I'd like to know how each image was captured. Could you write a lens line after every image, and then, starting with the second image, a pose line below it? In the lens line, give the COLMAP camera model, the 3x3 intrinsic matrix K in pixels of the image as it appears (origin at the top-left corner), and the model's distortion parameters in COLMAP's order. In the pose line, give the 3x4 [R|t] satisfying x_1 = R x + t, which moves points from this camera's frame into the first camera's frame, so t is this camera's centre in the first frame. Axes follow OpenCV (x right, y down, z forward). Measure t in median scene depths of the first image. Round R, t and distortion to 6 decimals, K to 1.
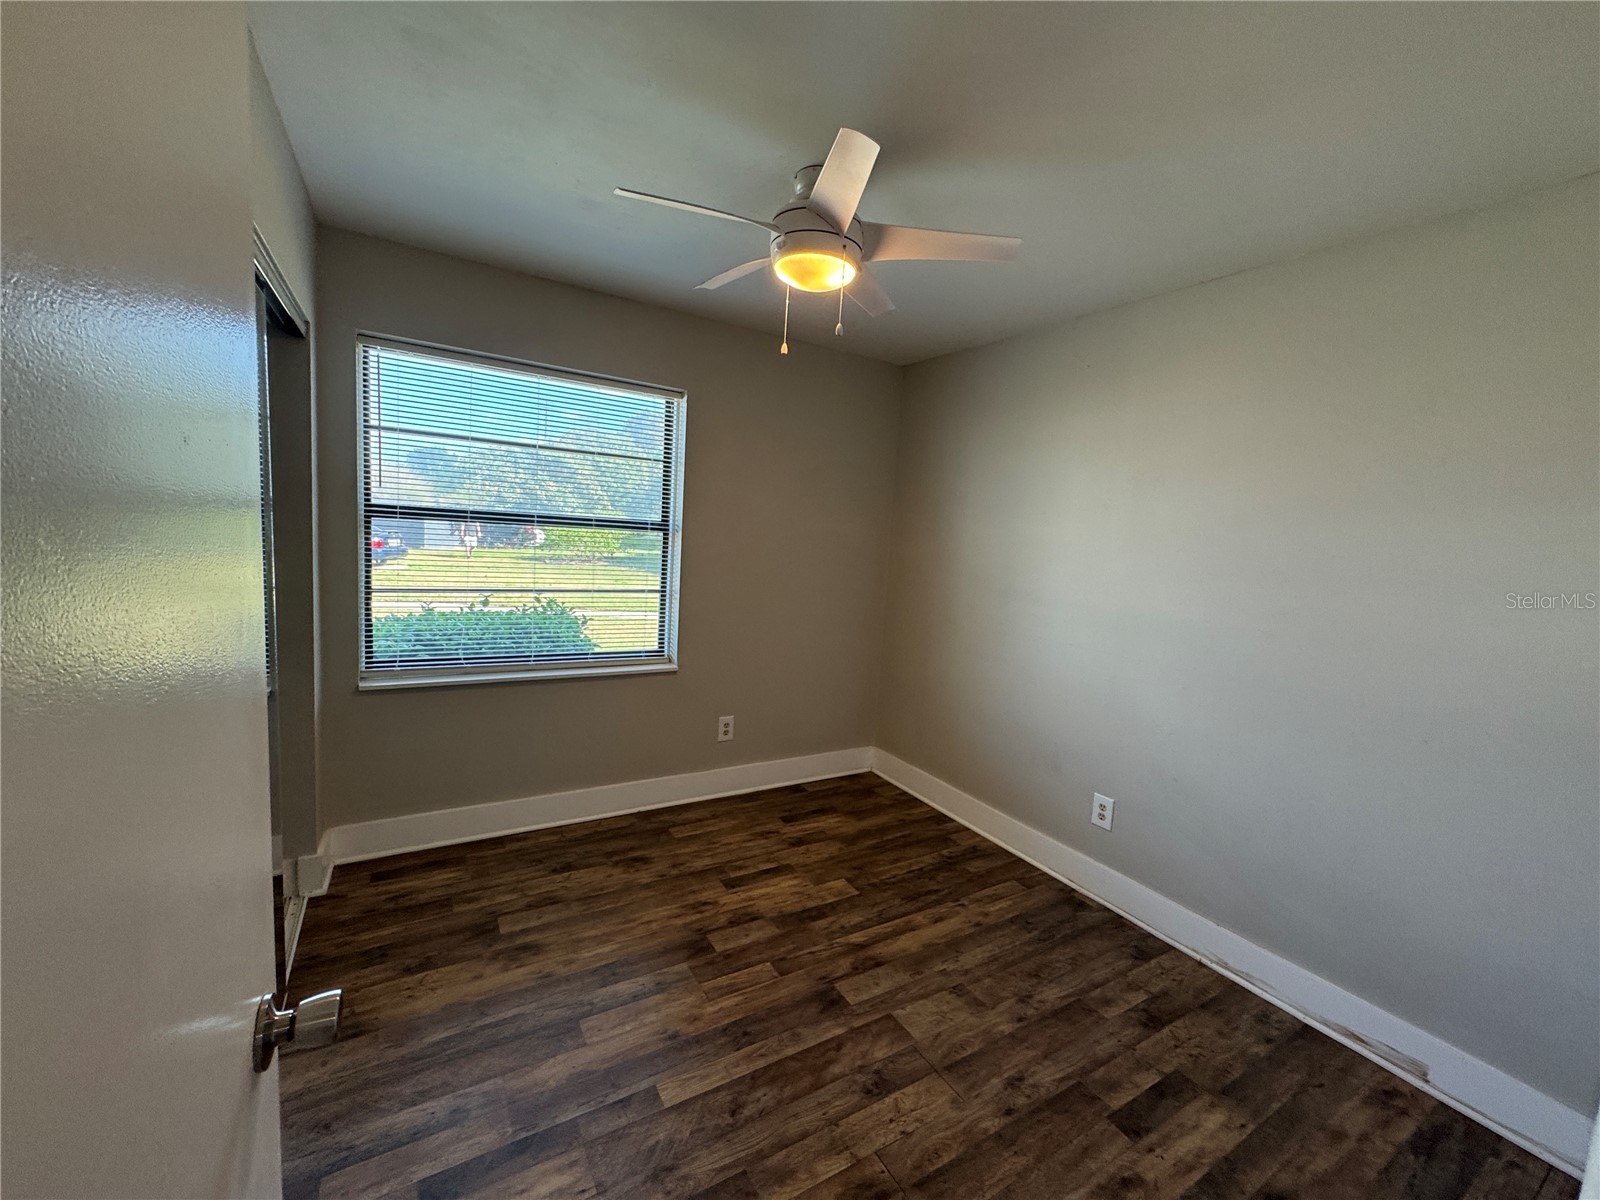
lens RADIAL K [[644.6, 0, 803.8], [0, 644.6, 596.2], [0, 0, 1]] dist [-0.003574, 0.000268]
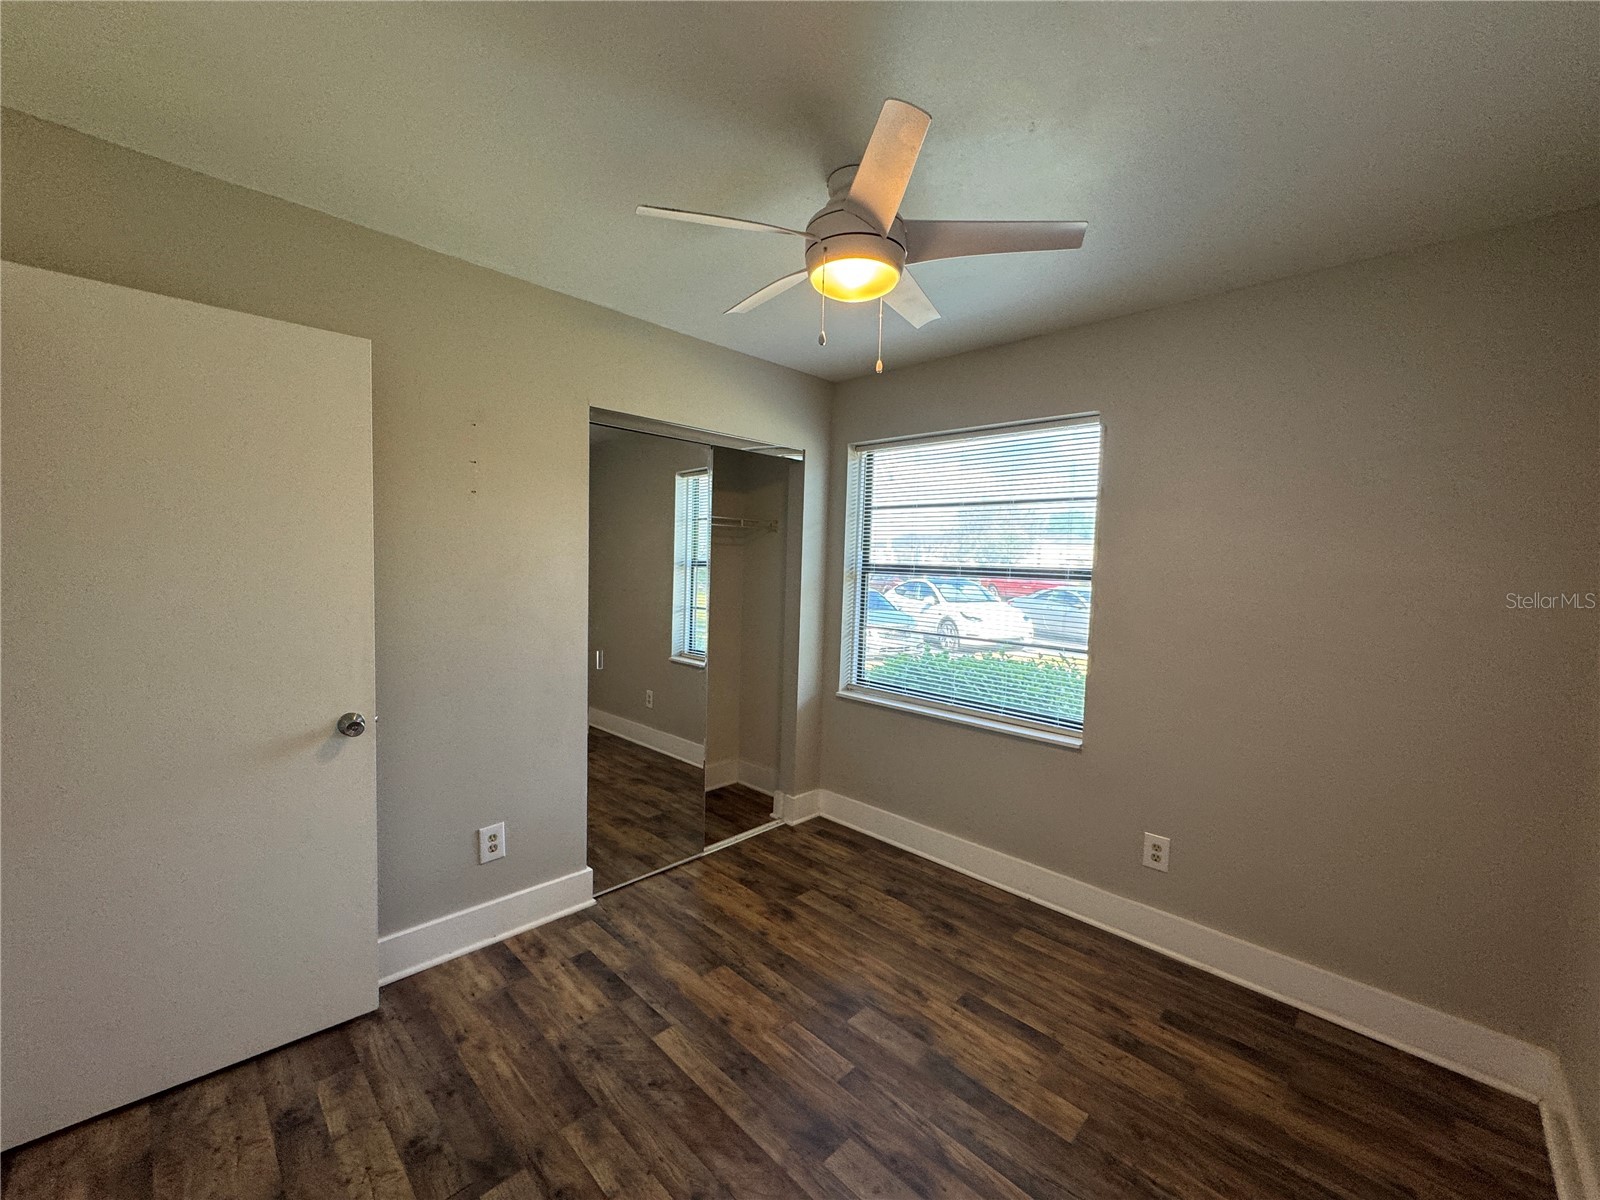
lens RADIAL K [[644.6, 0, 800.3], [0, 644.6, 604.3], [0, 0, 1]] dist [-0.003574, 0.000268]
pose [[0.238482, 0.004580, -0.971136, 0.691820], [-0.111125, 0.993549, -0.022603, -0.012237], [0.964768, 0.113308, 0.237453, 0.603497]]
